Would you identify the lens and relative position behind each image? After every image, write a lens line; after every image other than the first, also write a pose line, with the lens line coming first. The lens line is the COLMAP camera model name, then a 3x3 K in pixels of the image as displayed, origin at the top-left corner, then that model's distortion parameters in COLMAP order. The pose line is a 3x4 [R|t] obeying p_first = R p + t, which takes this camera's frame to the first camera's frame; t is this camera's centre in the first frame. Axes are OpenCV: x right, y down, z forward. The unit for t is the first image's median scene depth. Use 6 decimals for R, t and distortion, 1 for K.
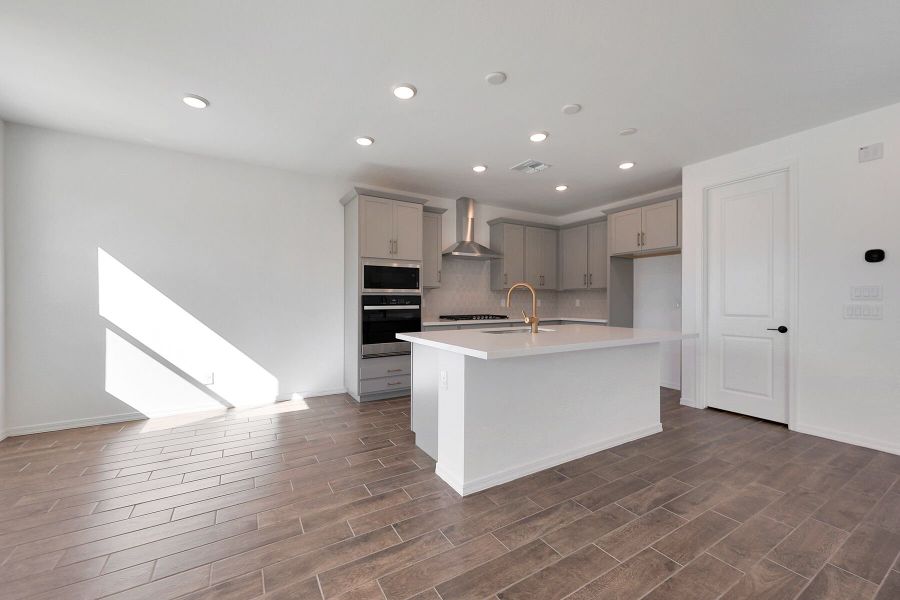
lens RADIAL K [[354.7, 0, 446.9], [0, 354.7, 301.2], [0, 0, 1]] dist [0.002505, 0.000113]
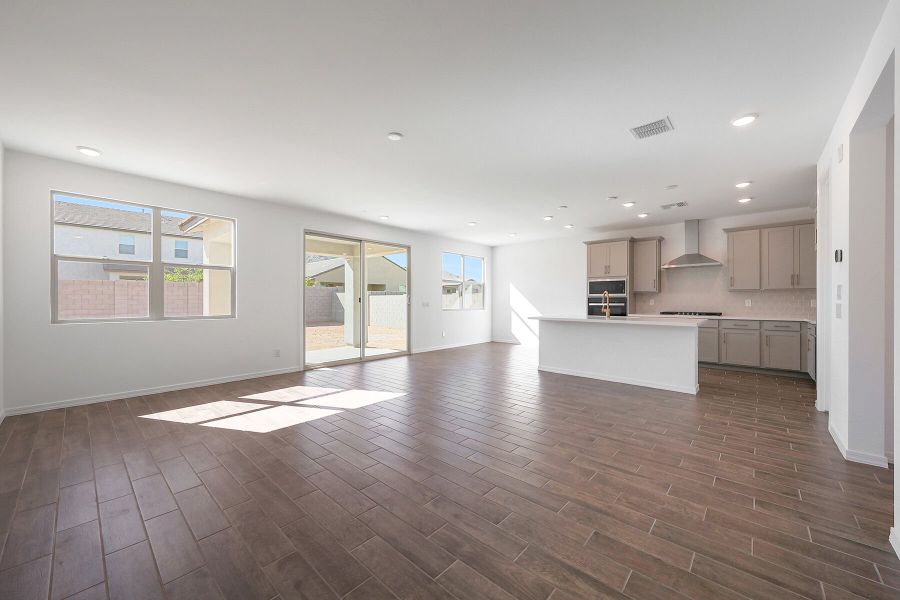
lens RADIAL K [[343.0, 0, 450.0], [0, 343.0, 300.0], [0, 0, 1]] dist [0.001804, 0.000121]
pose [[0.293857, -0.002614, -0.955846, 1.273376], [-0.003310, 0.999987, -0.003752, 0.004981], [0.955844, 0.004267, 0.293845, -0.238273]]
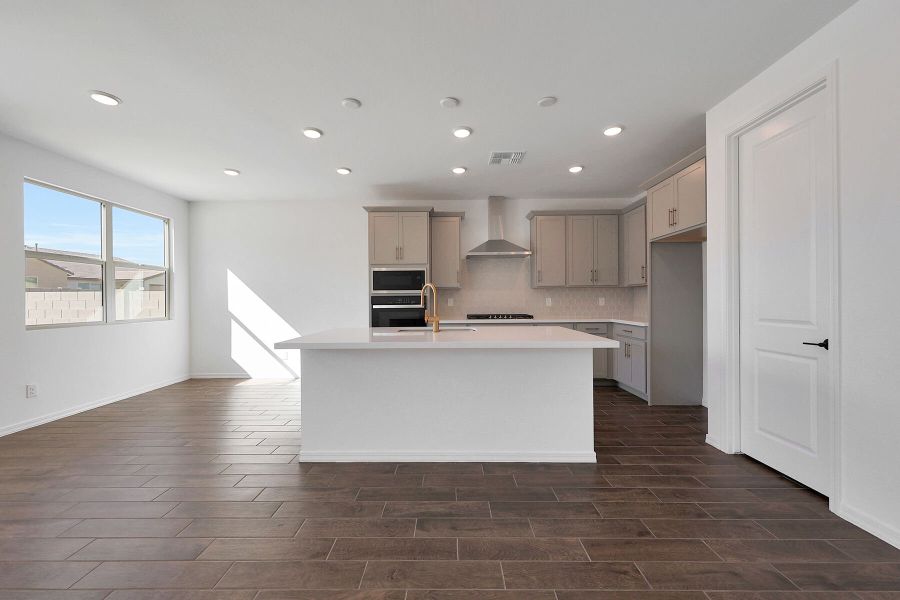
lens RADIAL K [[348.6, 0, 446.4], [0, 348.6, 300.2], [0, 0, 1]] dist [0.000338, -0.000094]
pose [[0.854601, -0.006543, -0.519244, 0.578795], [0.006869, 0.999976, -0.001296, 0.000167], [0.519239, -0.002459, 0.854625, 0.125505]]
